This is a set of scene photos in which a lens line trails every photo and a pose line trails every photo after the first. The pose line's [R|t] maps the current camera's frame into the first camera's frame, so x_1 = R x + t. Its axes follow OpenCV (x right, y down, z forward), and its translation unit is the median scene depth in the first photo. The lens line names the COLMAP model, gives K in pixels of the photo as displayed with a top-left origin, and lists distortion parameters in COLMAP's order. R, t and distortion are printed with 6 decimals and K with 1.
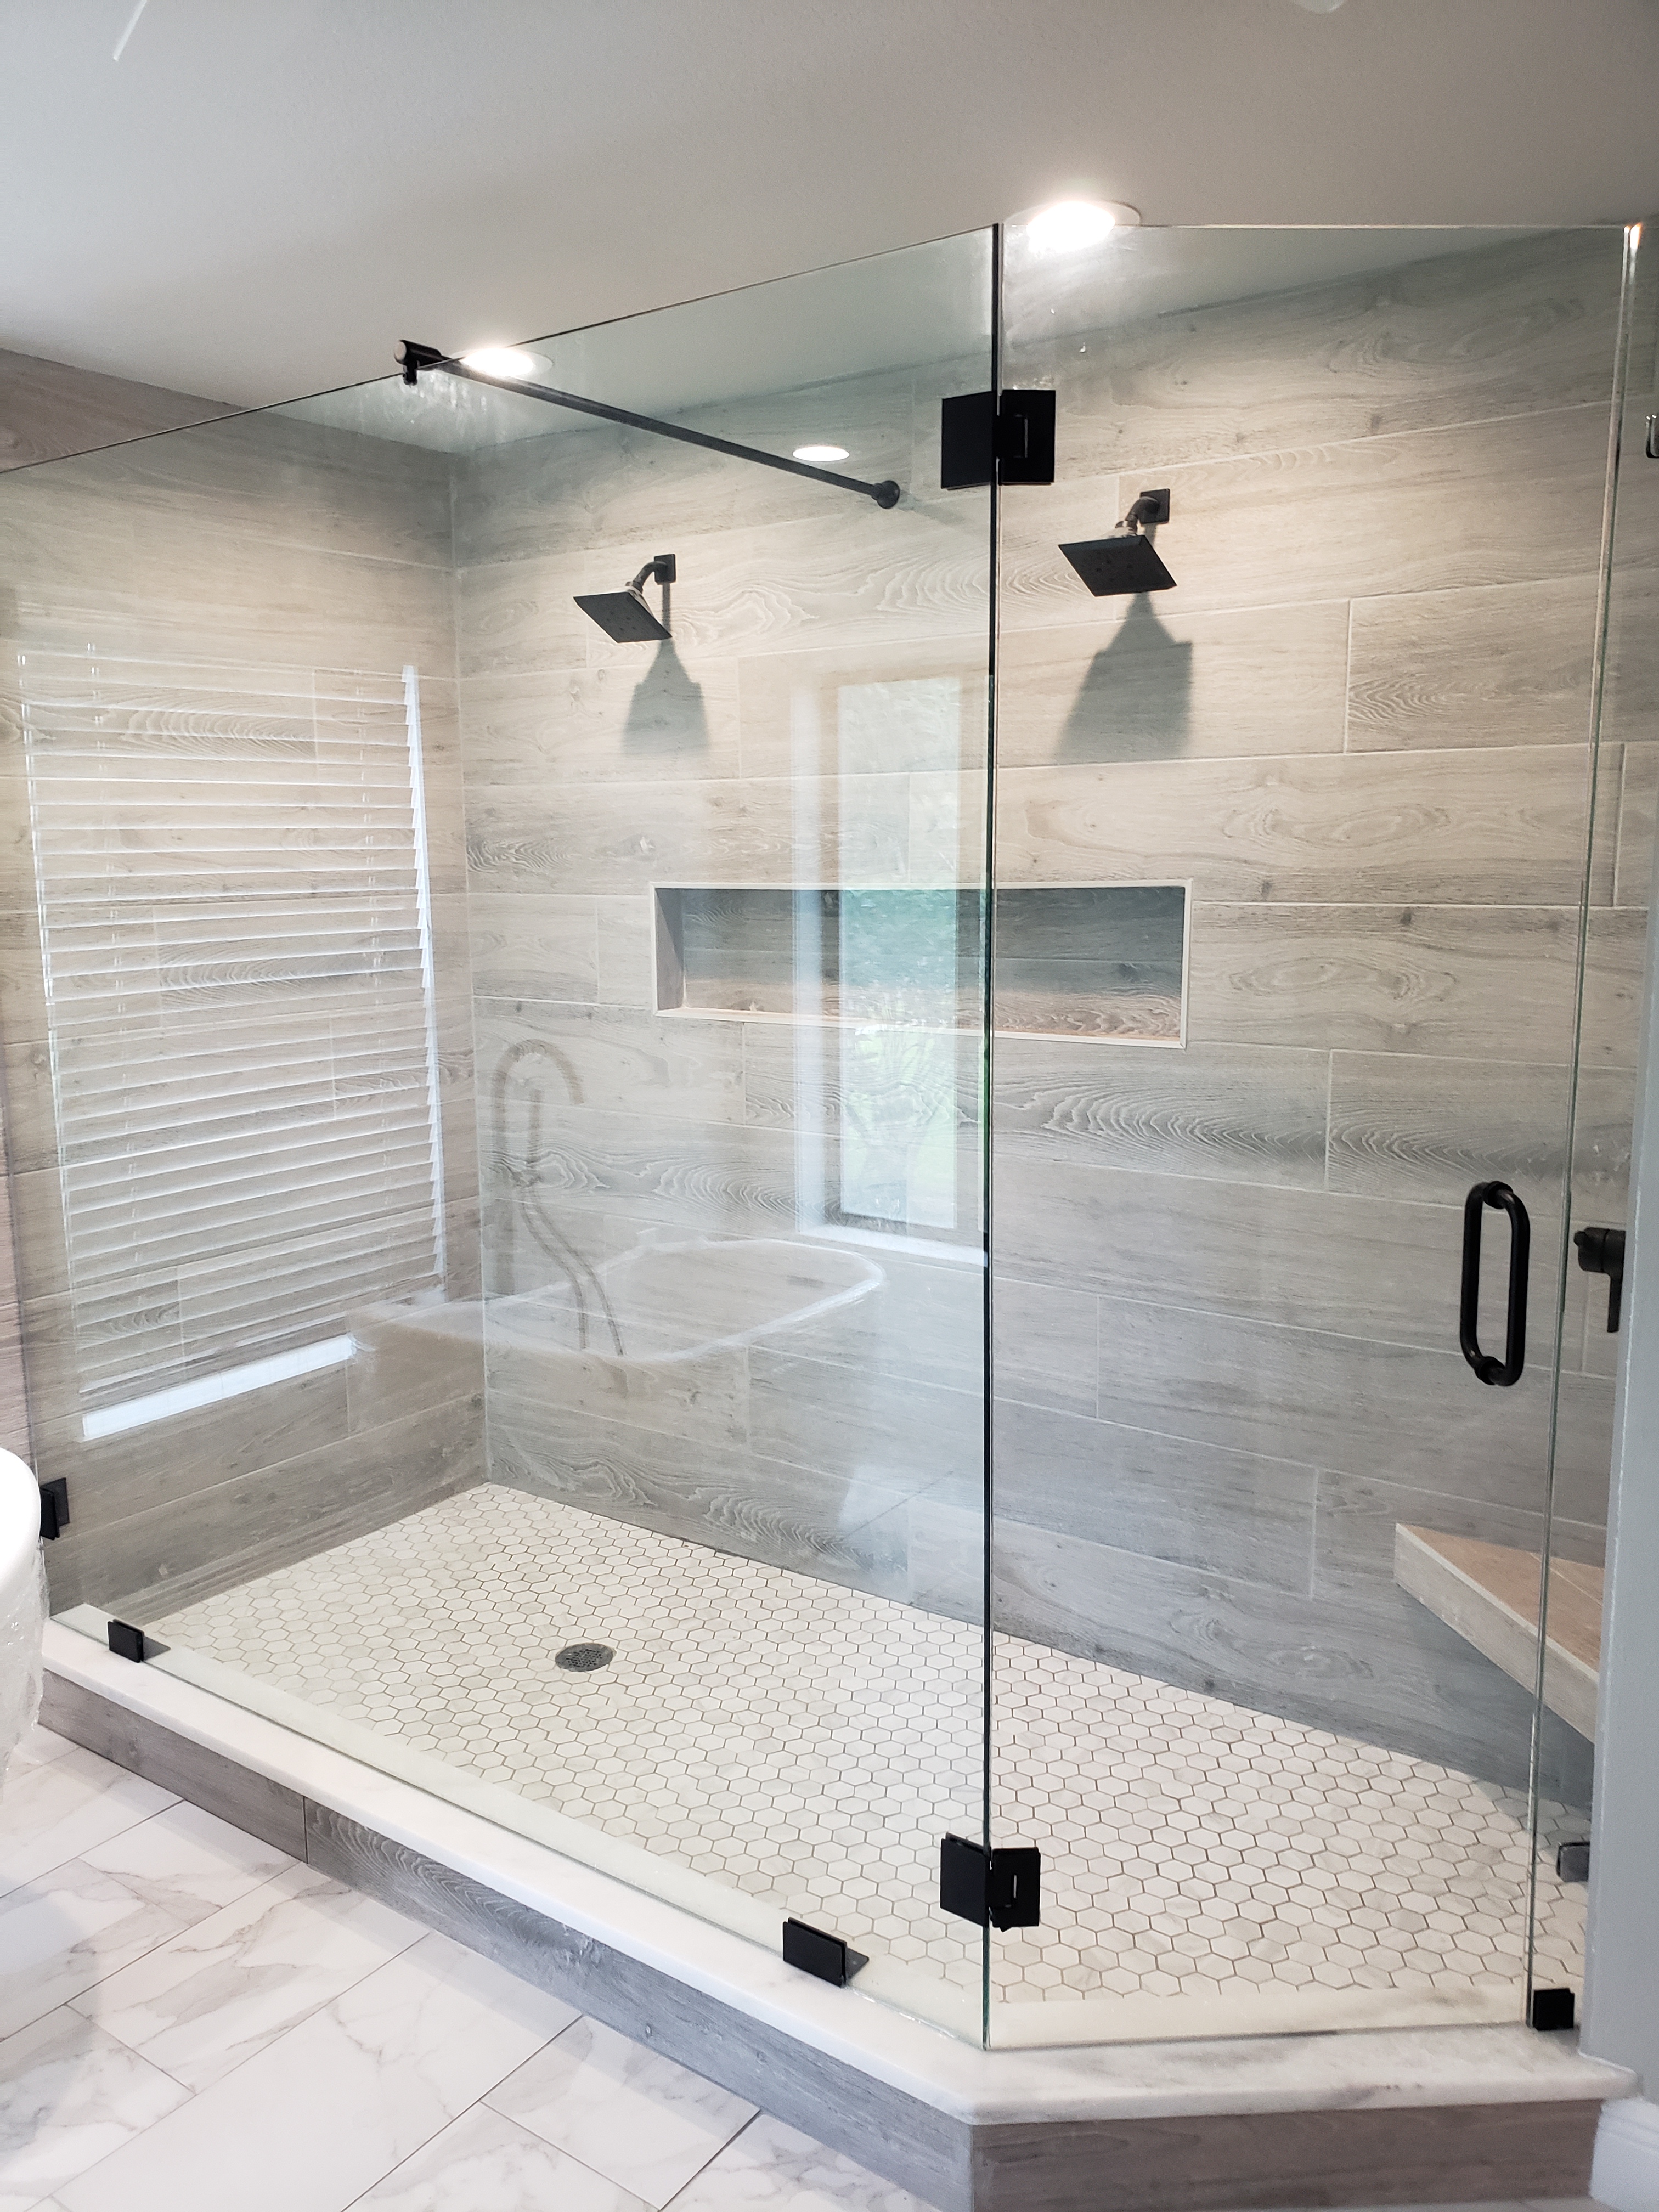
lens RADIAL K [[1715.2, 0, 781.9], [0, 1715.2, 1101.6], [0, 0, 1]] dist [0.039453, -0.031673]
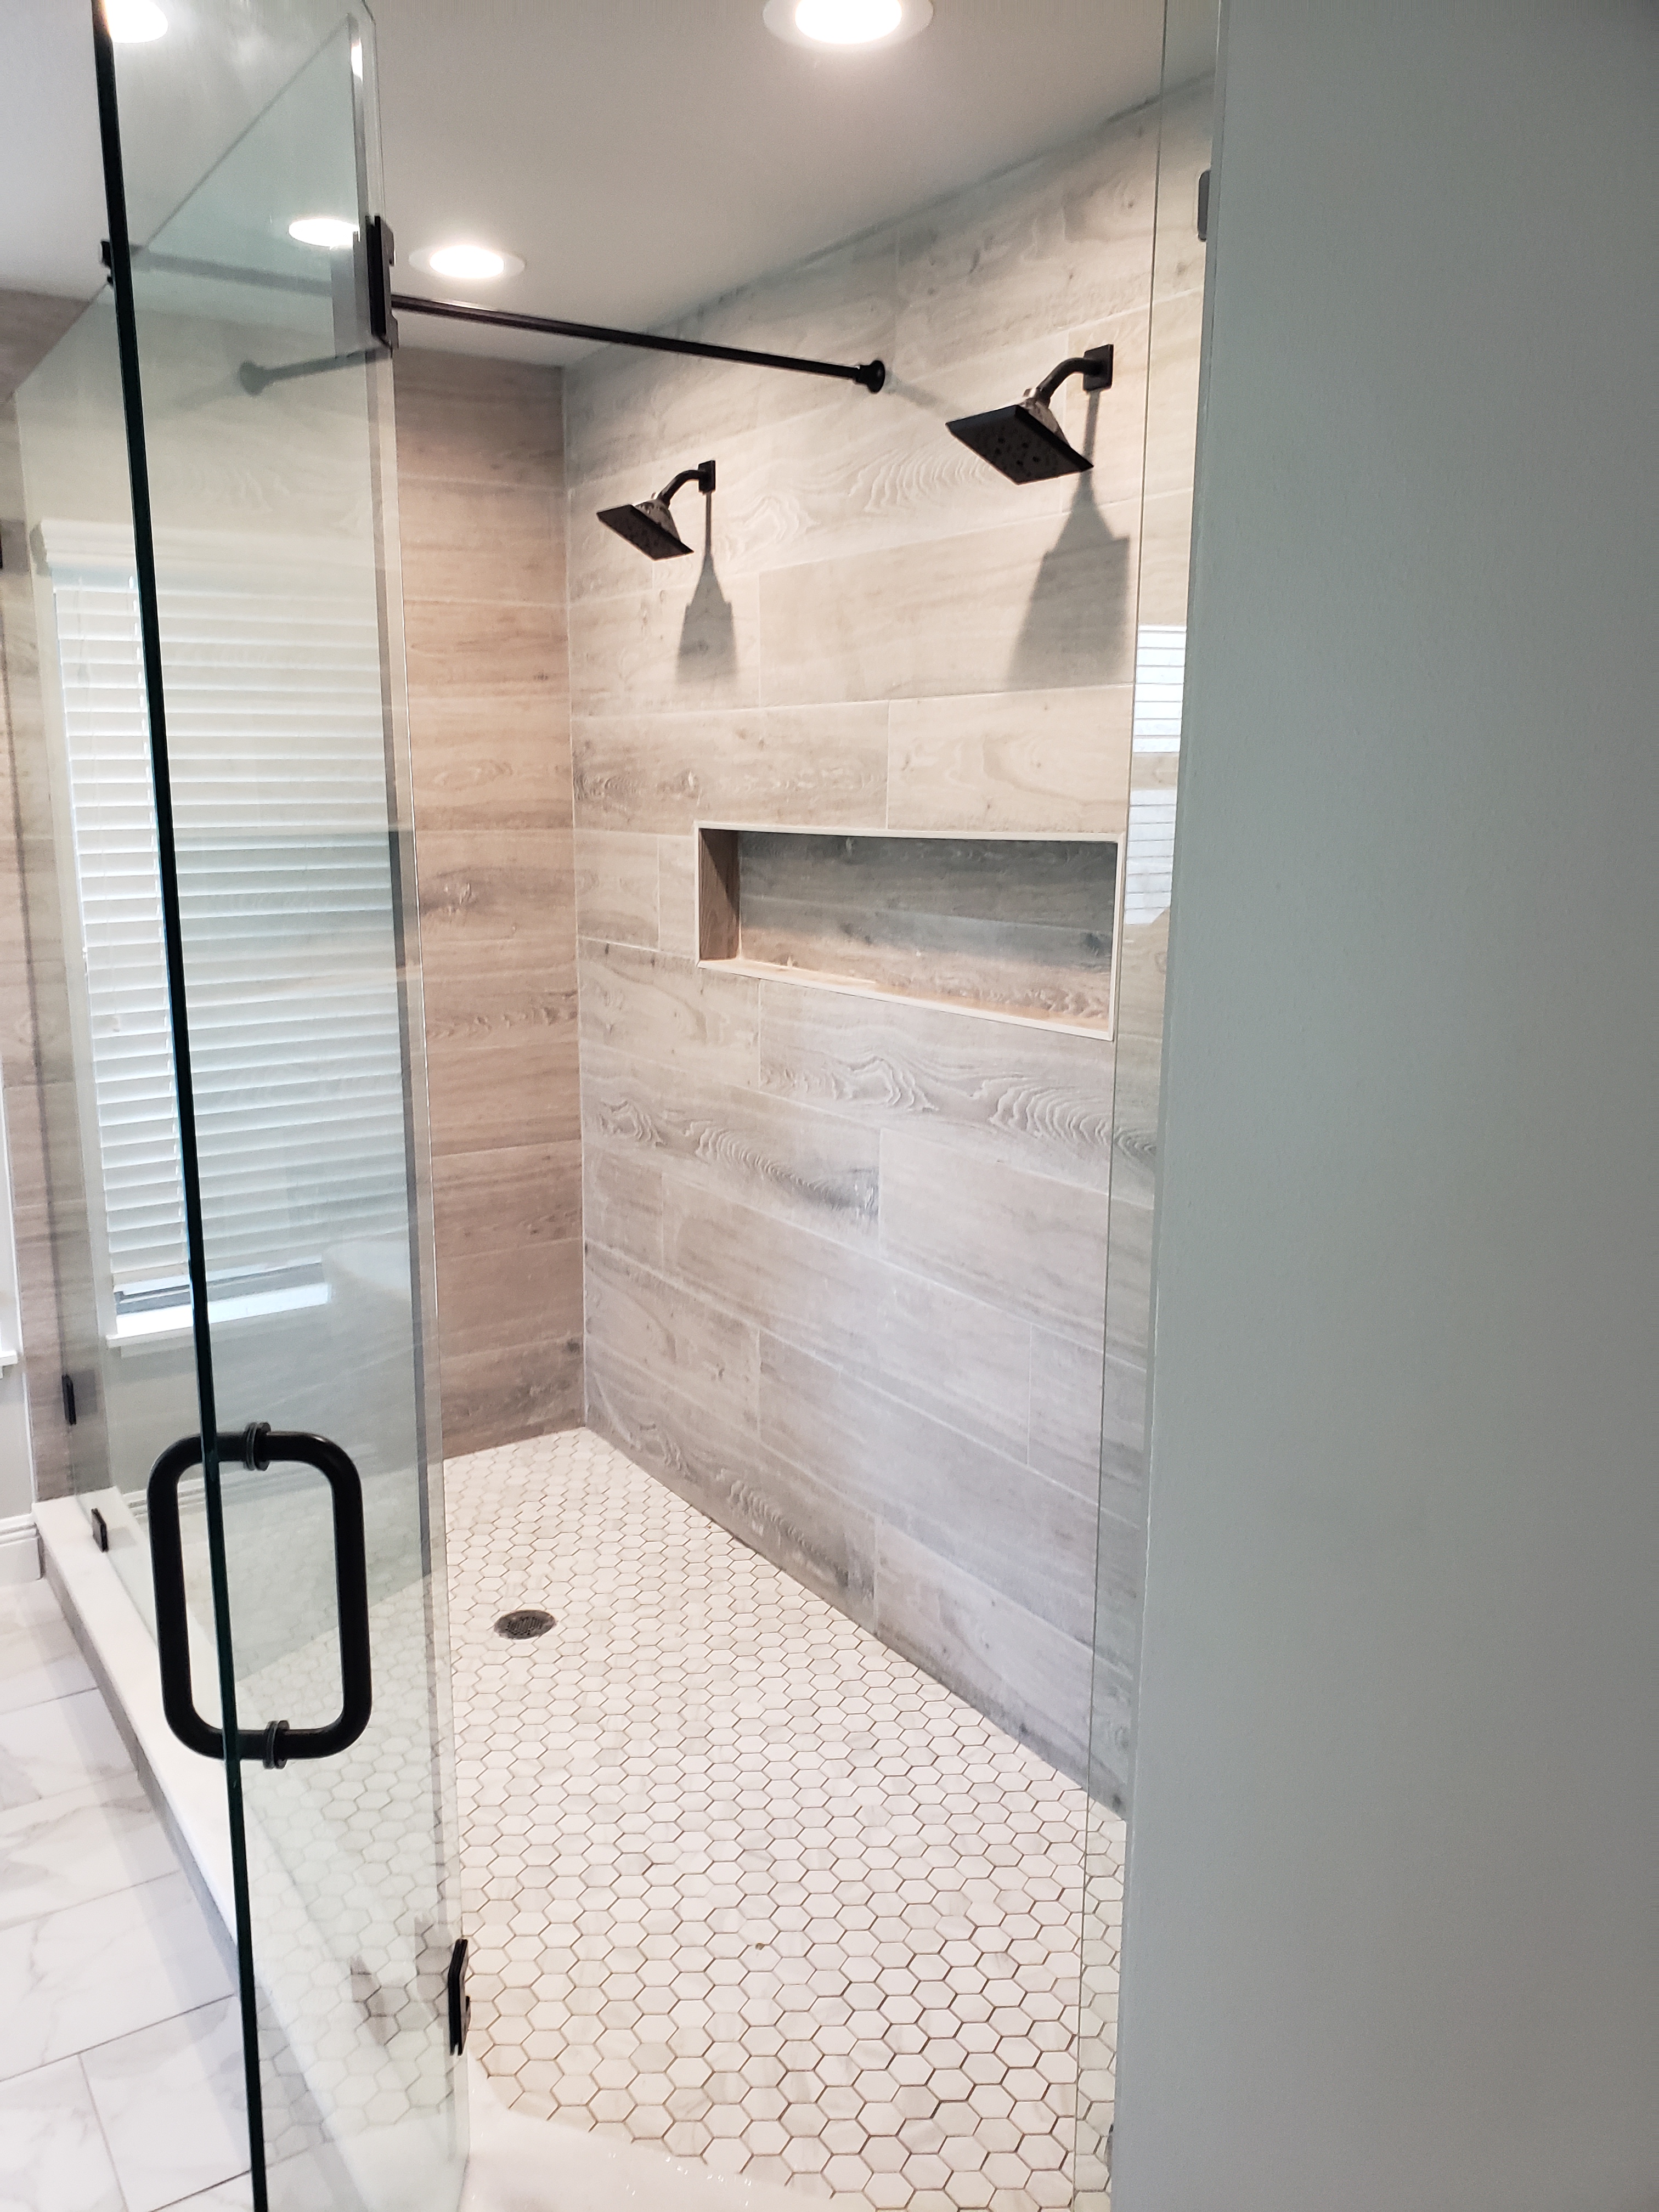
lens RADIAL K [[1715.2, 0, 816.0], [0, 1715.2, 1115.7], [0, 0, 1]] dist [0.039453, -0.031673]
pose [[0.928430, 0.082938, -0.362132, 0.374241], [-0.065335, 0.996021, 0.060611, -0.033182], [0.365718, -0.032613, 0.930154, 0.170631]]
